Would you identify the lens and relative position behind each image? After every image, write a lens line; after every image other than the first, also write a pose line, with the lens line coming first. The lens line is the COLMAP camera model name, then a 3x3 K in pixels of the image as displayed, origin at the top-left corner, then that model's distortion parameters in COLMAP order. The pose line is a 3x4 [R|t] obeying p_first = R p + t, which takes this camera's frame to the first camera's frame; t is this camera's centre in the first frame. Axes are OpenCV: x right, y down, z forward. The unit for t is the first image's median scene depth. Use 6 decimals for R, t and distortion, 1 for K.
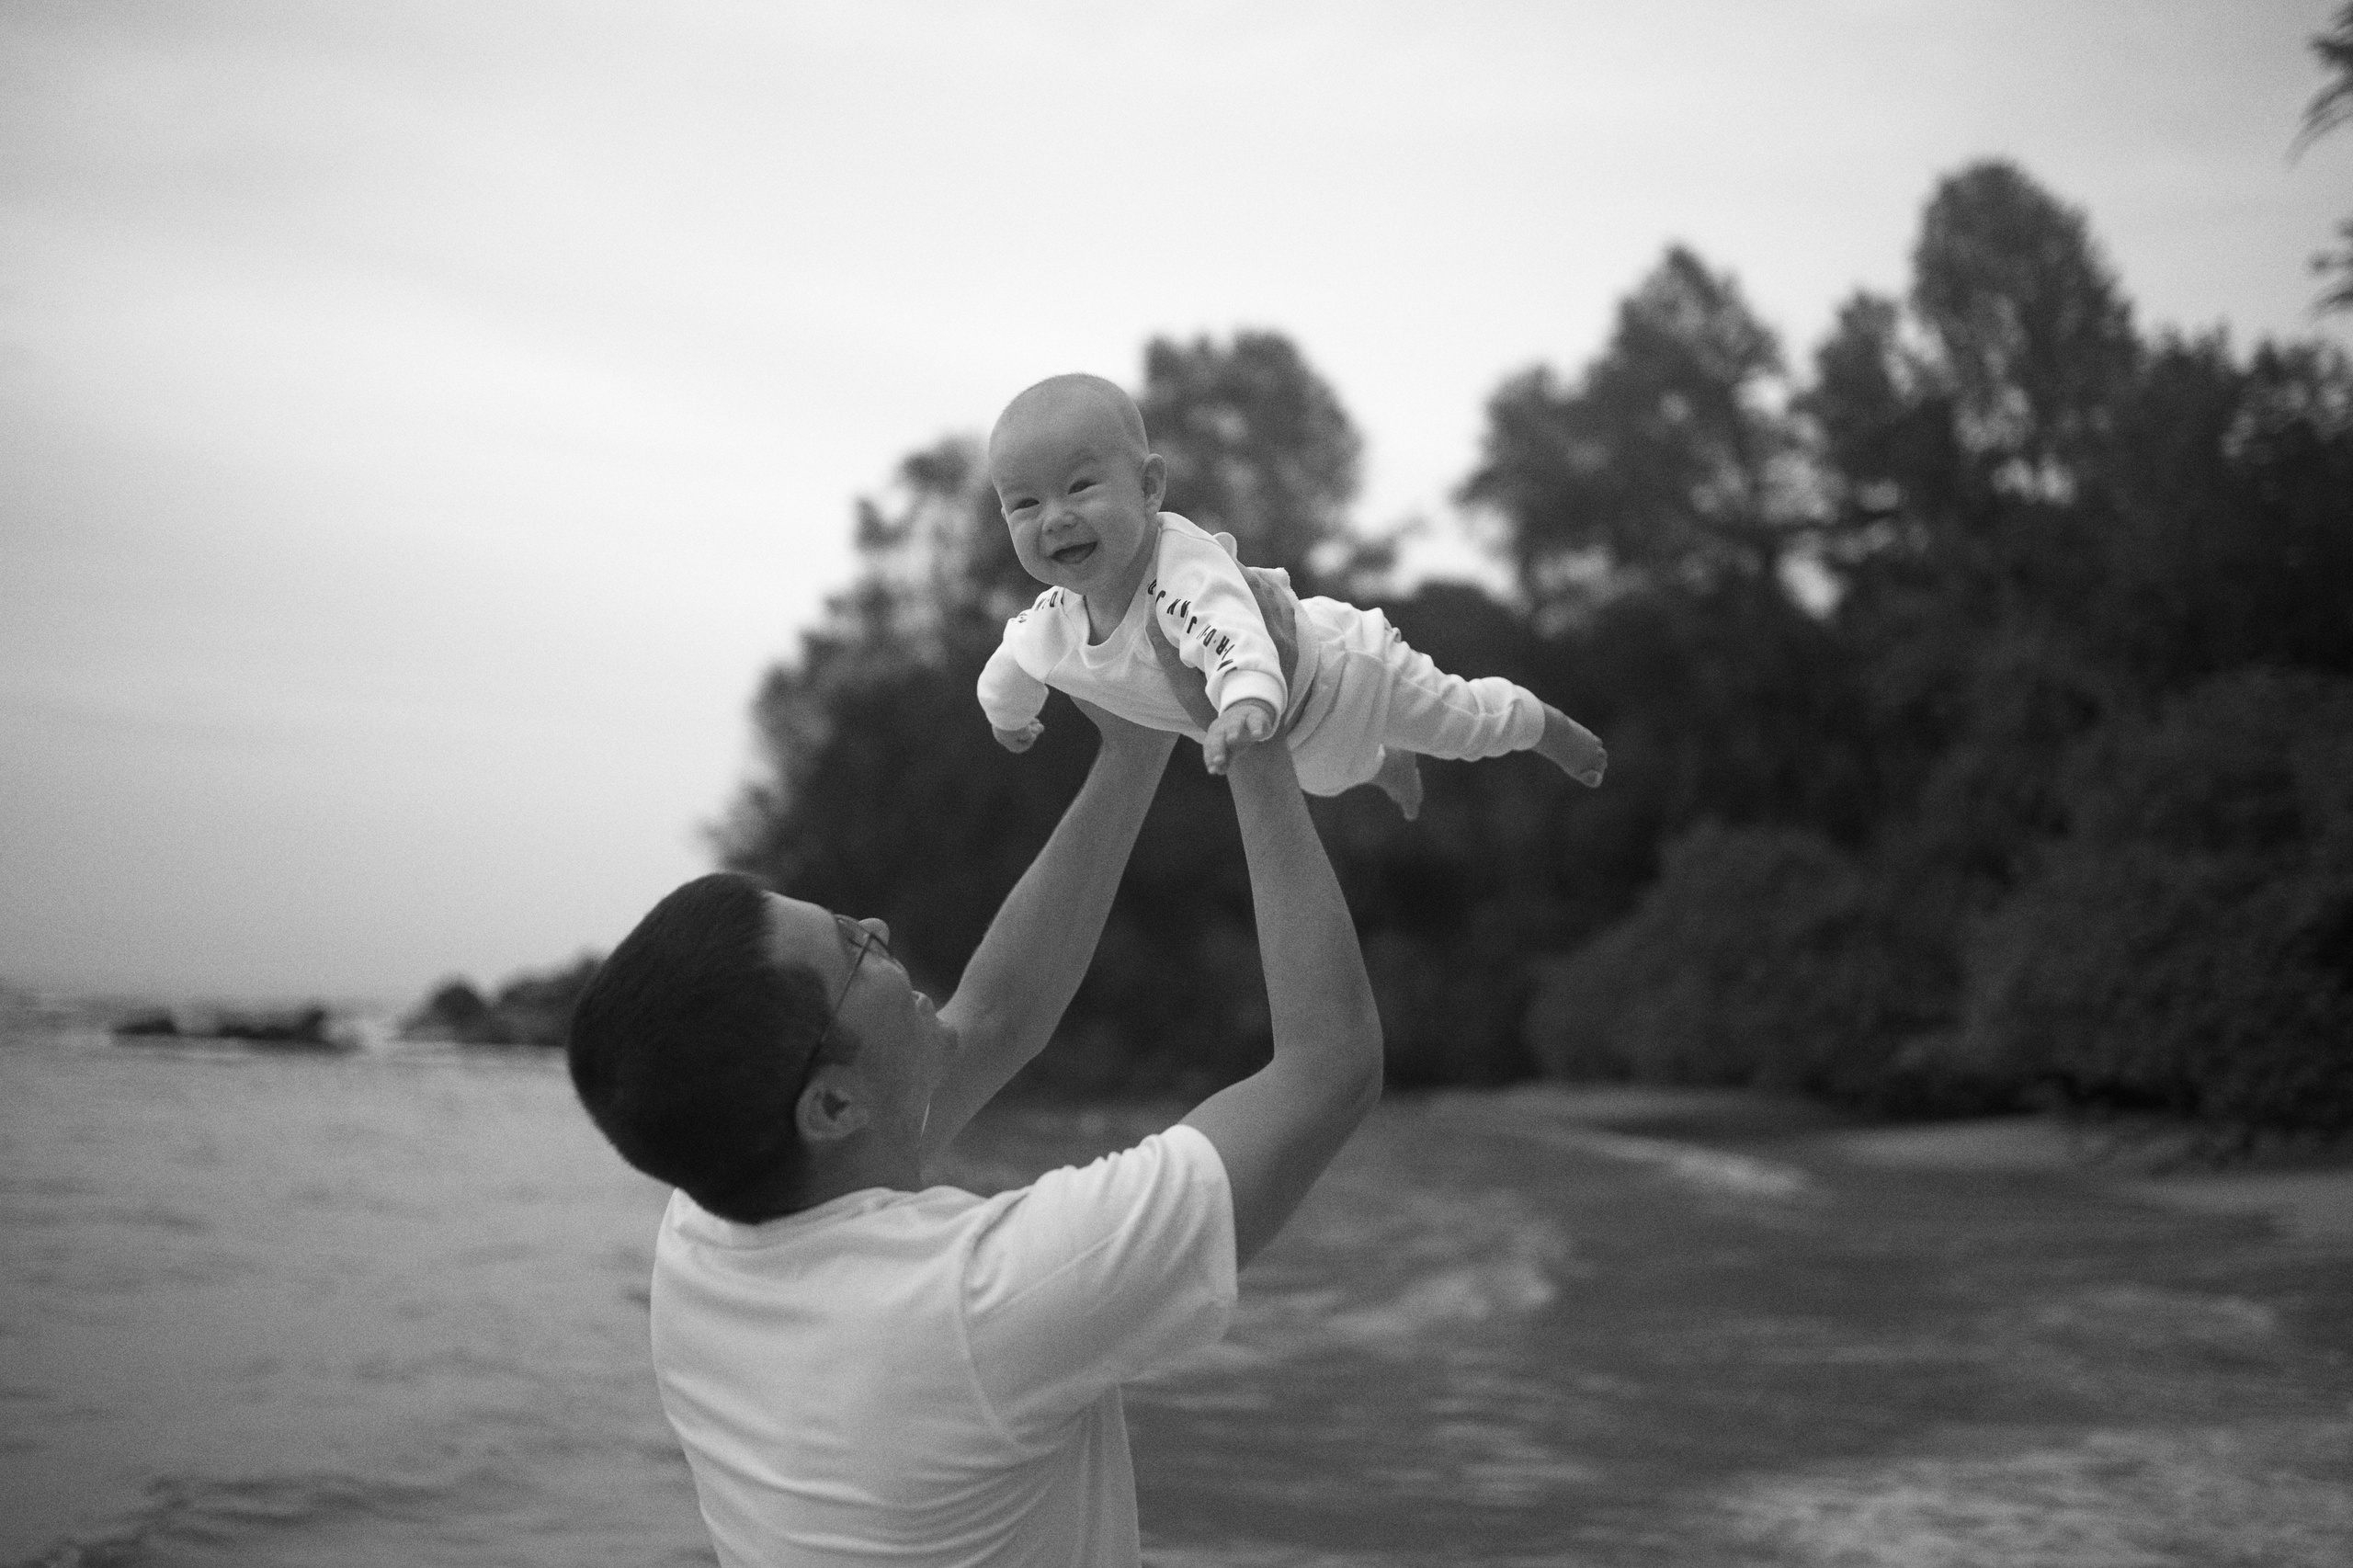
lens RADIAL K [[2297.3, 0, 1183.7], [0, 2297.3, 771.5], [0, 0, 1]] dist [-0.043032, 0.017950]
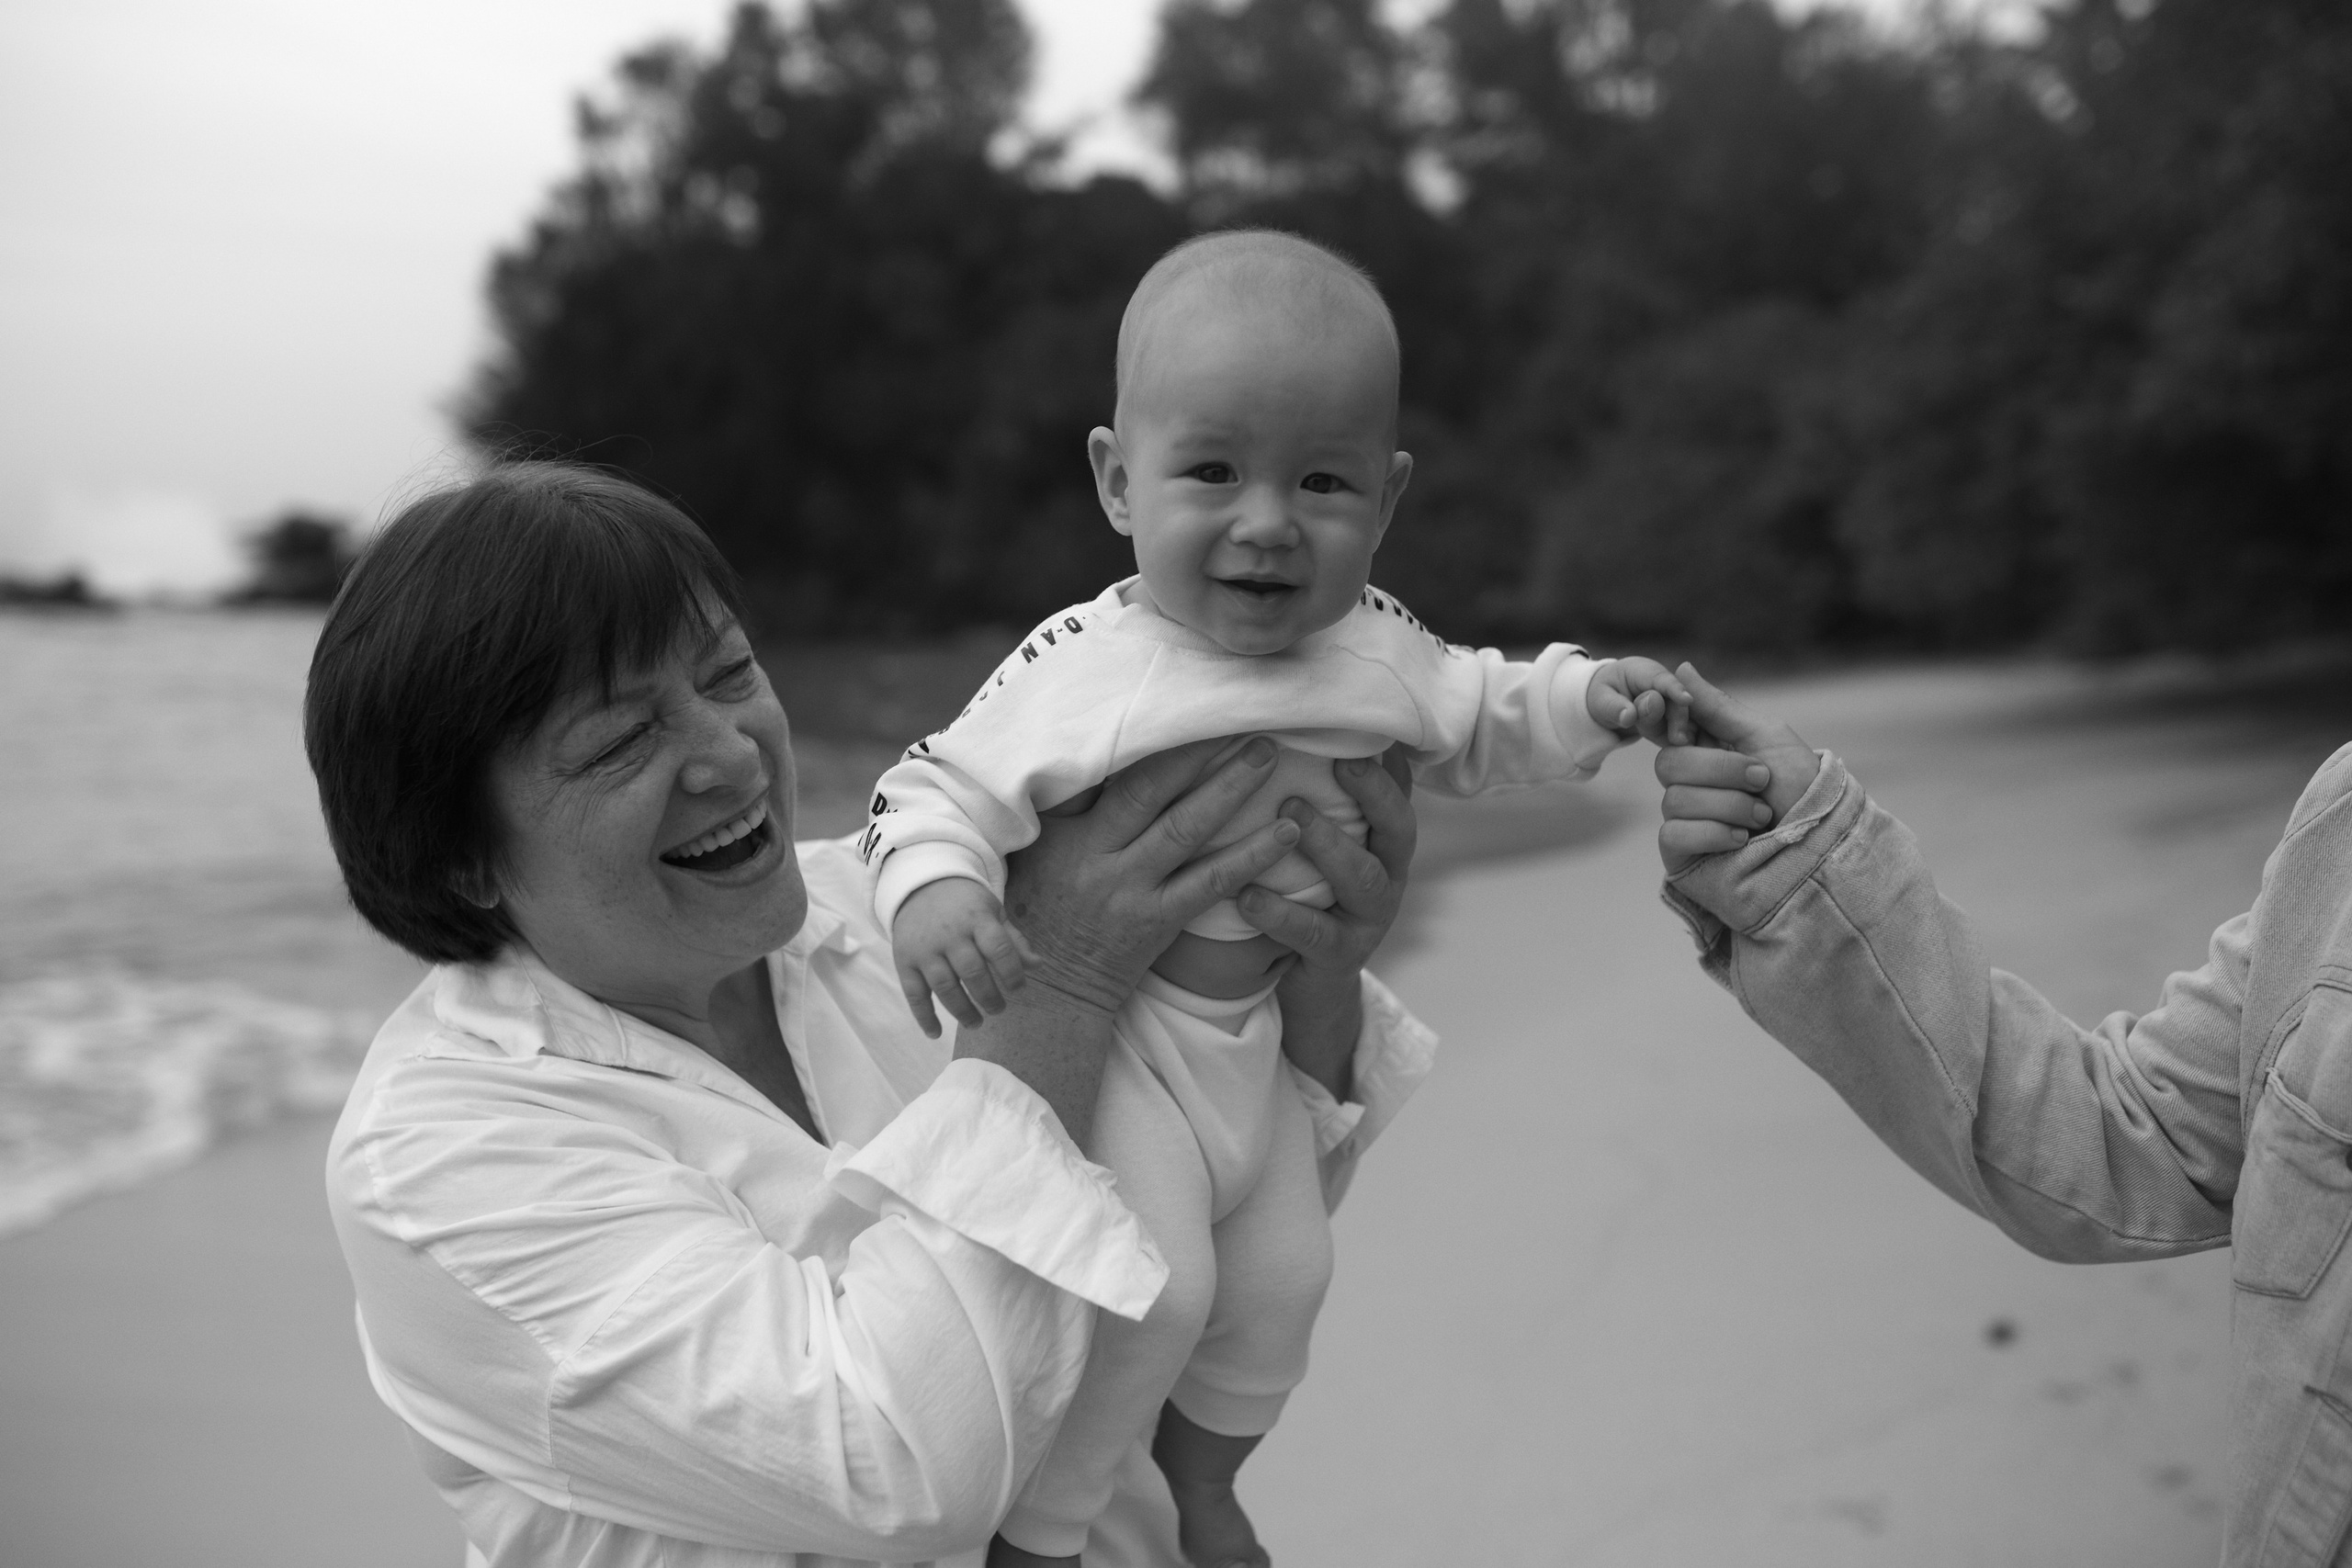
lens RADIAL K [[2304.2, 0, 1146.8], [0, 2304.2, 783.4], [0, 0, 1]] dist [-0.045986, 0.010908]
pose [[0.989101, -0.023768, 0.145308, -0.043875], [-0.006639, 0.978682, 0.205275, -0.025757], [-0.147089, -0.204002, 0.967857, -0.157006]]
